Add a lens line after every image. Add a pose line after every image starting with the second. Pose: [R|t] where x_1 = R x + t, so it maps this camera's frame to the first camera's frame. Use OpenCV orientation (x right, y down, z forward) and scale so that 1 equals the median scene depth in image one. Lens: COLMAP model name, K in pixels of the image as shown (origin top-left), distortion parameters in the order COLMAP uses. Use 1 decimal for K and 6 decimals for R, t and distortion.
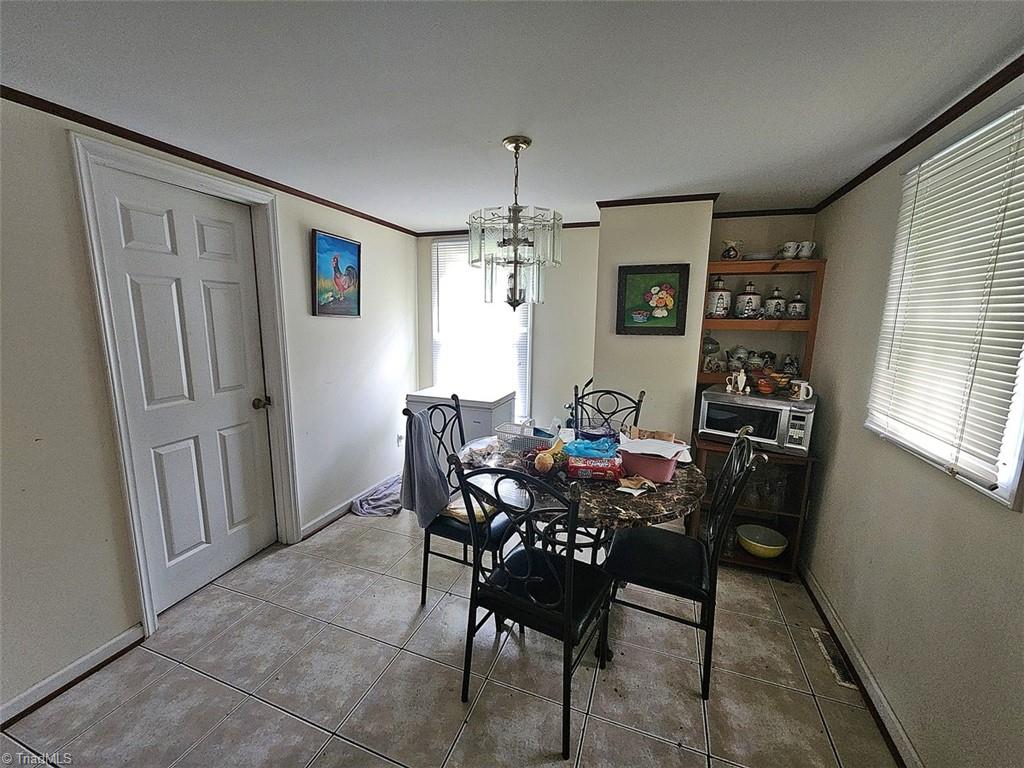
lens RADIAL K [[416.4, 0, 509.3], [0, 416.4, 384.6], [0, 0, 1]] dist [0.002462, -0.000503]
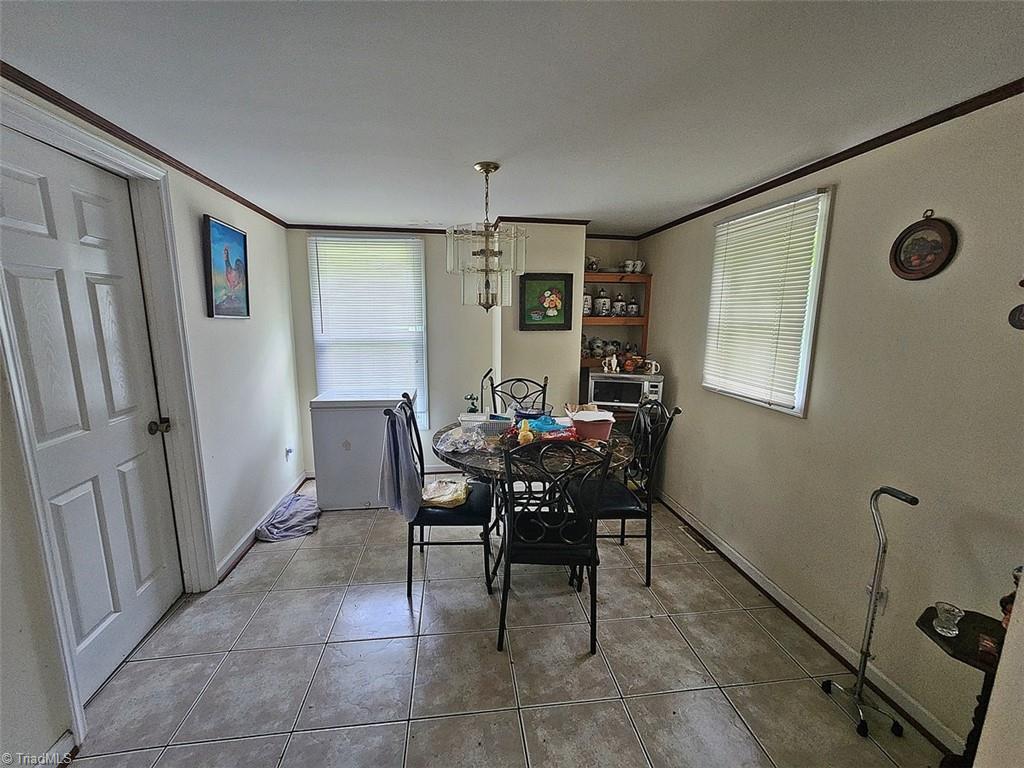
lens RADIAL K [[416.4, 0, 511.1], [0, 416.4, 382.9], [0, 0, 1]] dist [0.002462, -0.000503]
pose [[0.882687, -0.082288, 0.462701, -0.373847], [0.079665, 0.996502, 0.025244, -0.006139], [-0.463160, 0.014578, 0.886155, -0.034537]]
